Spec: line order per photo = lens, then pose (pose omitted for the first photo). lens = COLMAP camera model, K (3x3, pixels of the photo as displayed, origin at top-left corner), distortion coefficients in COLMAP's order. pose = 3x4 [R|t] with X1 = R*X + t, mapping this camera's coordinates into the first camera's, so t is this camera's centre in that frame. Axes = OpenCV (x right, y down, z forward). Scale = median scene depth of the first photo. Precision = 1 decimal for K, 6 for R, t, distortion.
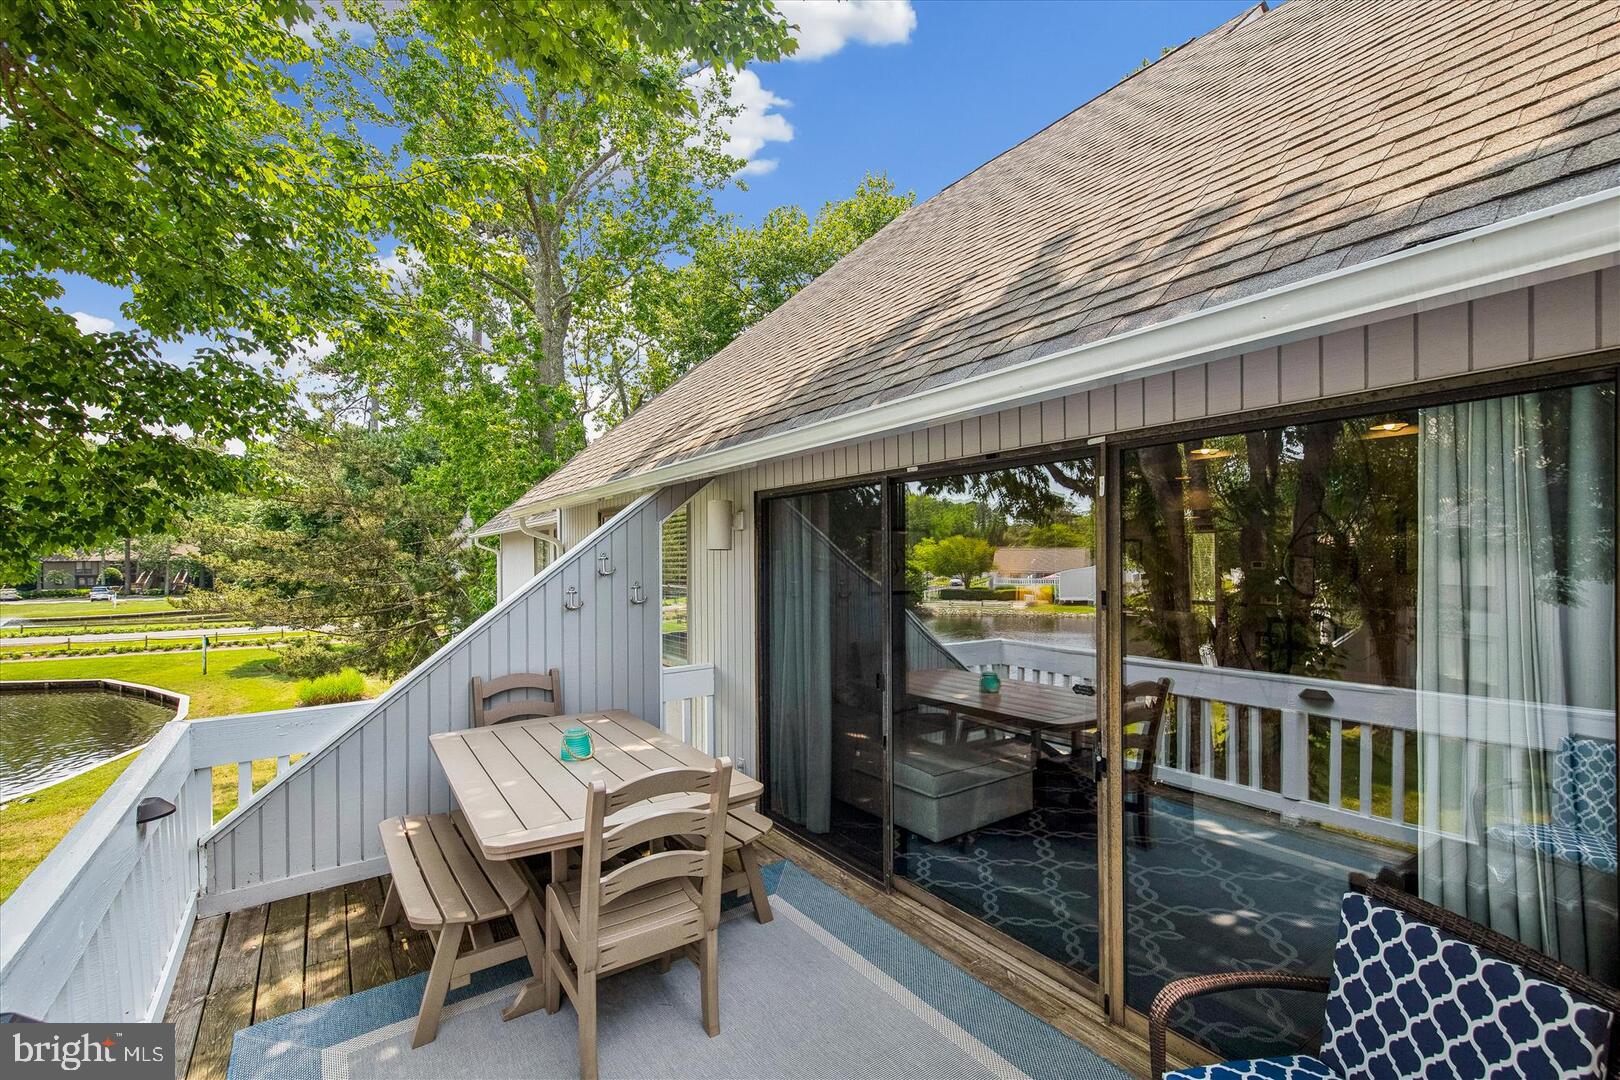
lens RADIAL K [[724.6, 0, 821.6], [0, 724.6, 545.5], [0, 0, 1]] dist [0.001479, 0.000272]
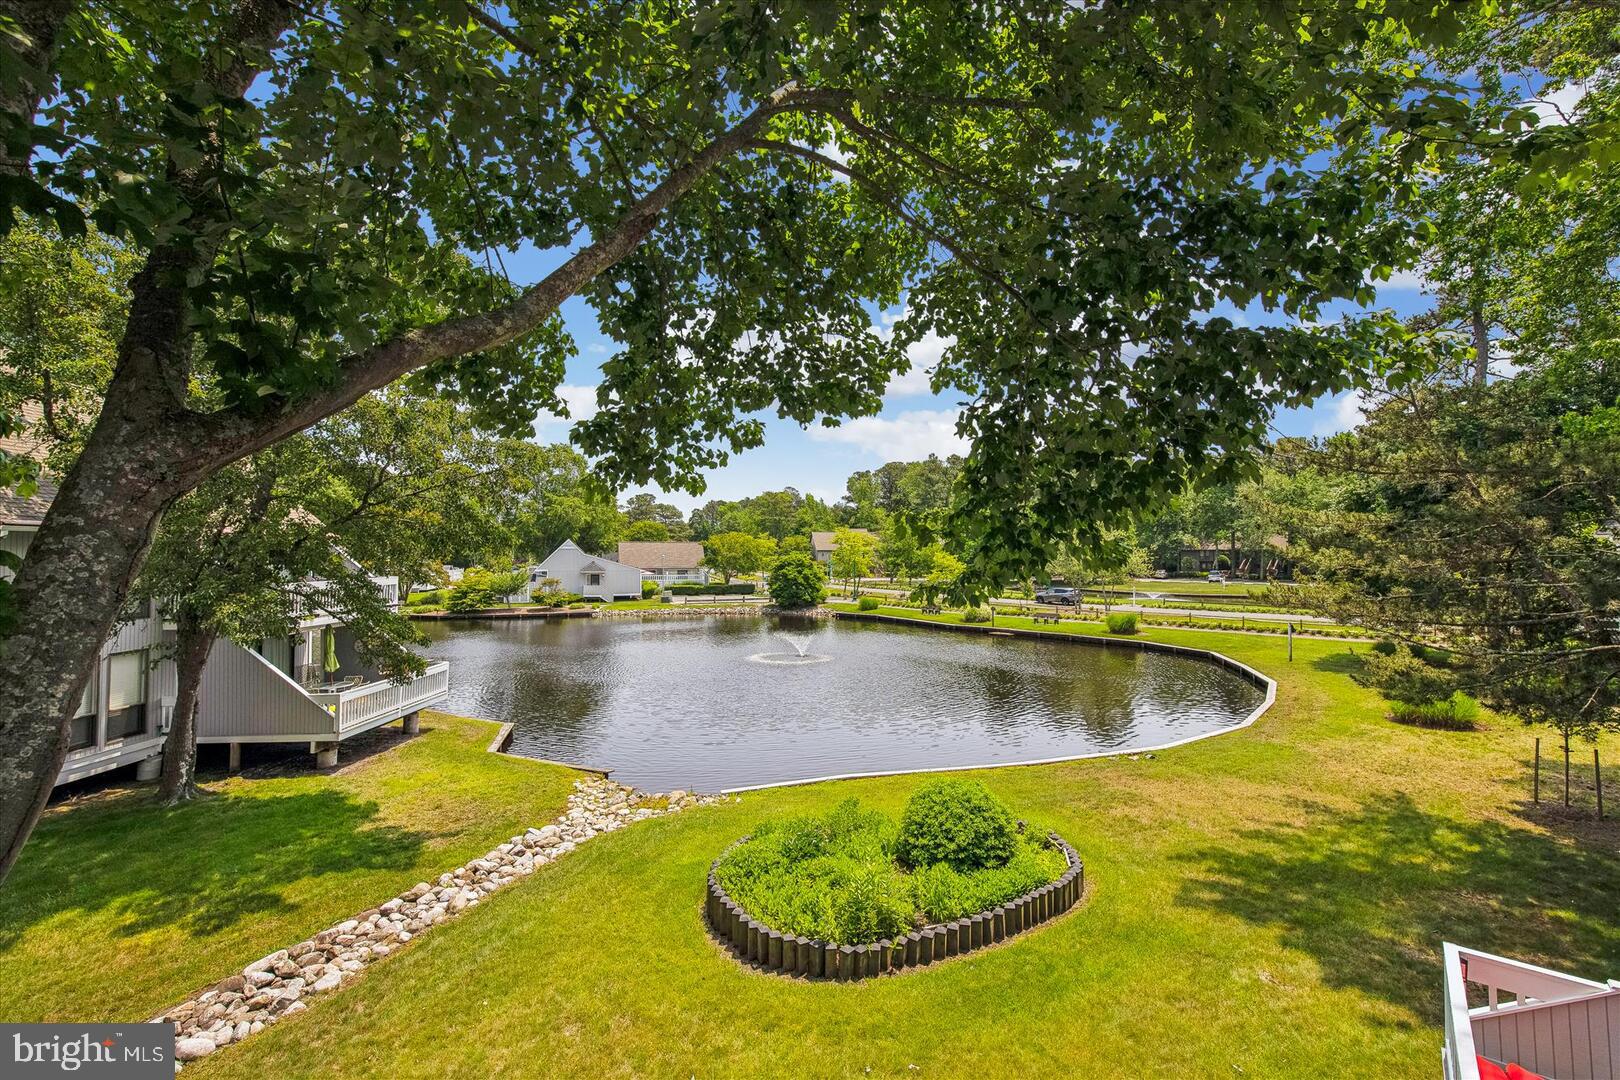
lens RADIAL K [[724.6, 0, 821.6], [0, 724.6, 545.5], [0, 0, 1]] dist [0.001479, 0.000272]
pose [[0.286194, -0.000223, -0.958172, -0.076389], [0.013801, 0.999897, 0.003890, 0.003039], [0.958072, -0.014337, 0.286167, 0.096828]]
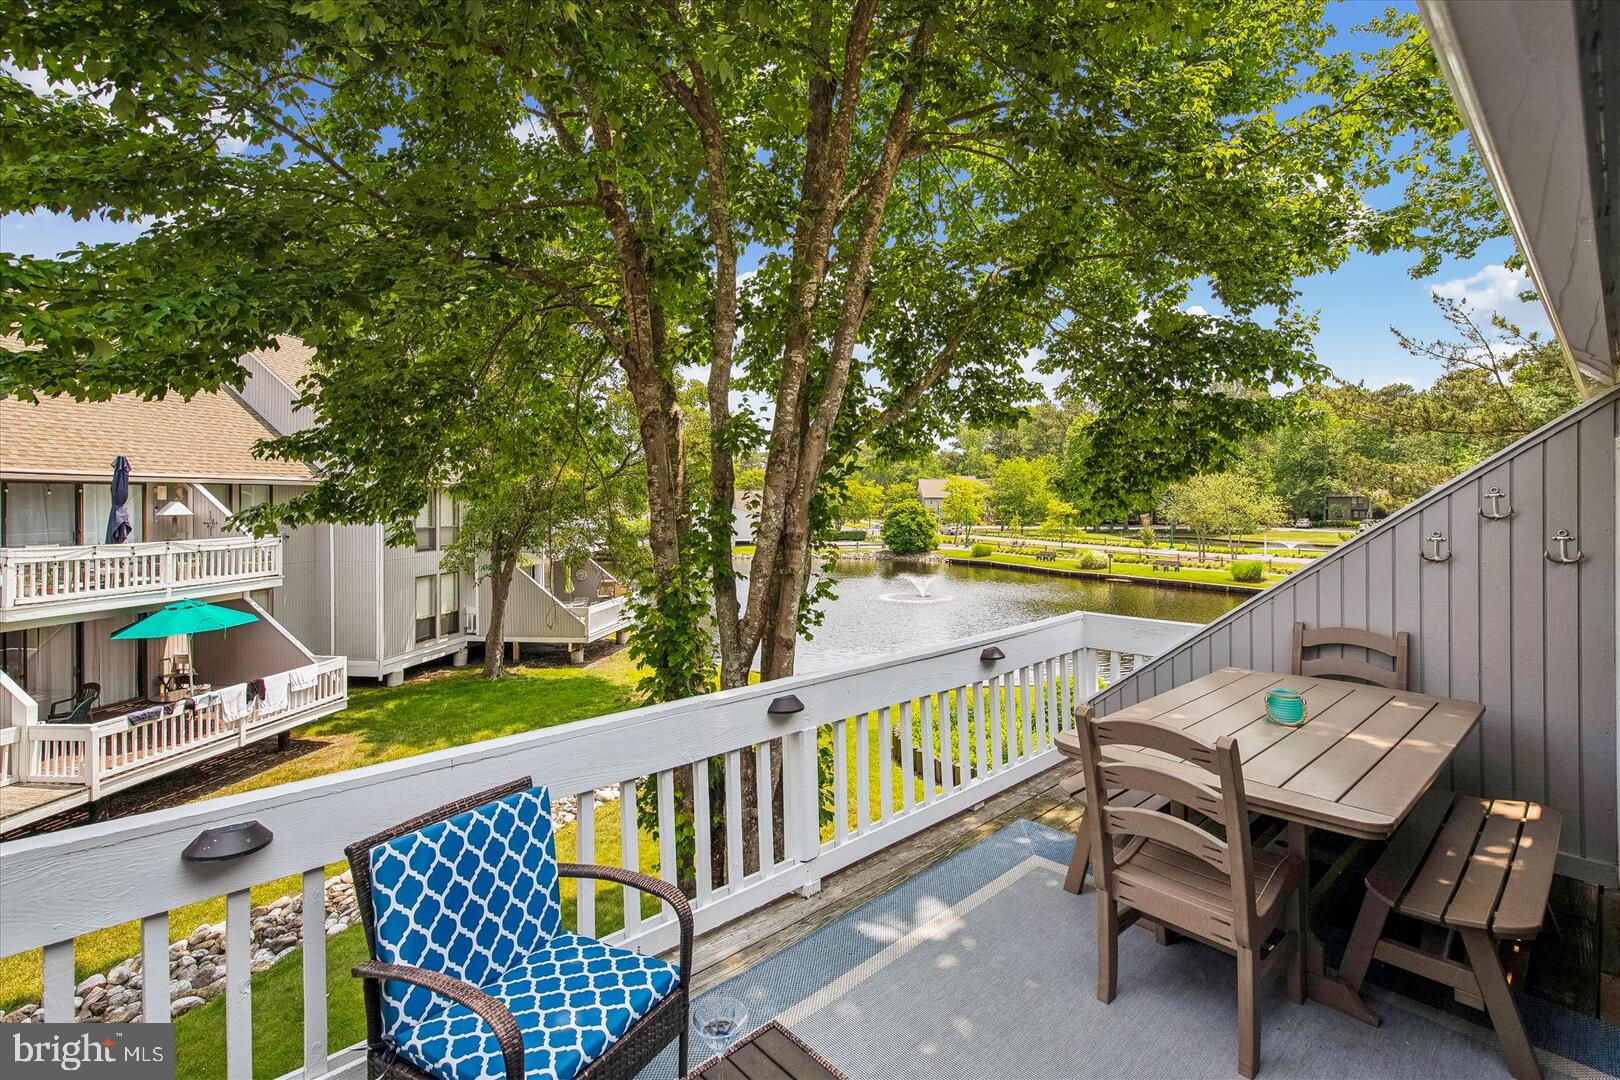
lens RADIAL K [[728.7, 0, 807.6], [0, 728.7, 513.0], [0, 0, 1]] dist [-0.000298, 0.000296]
pose [[0.127478, 0.026414, -0.991490, 0.042454], [0.016669, 0.999447, 0.028769, 0.000351], [0.991701, -0.020194, 0.126968, 0.029694]]
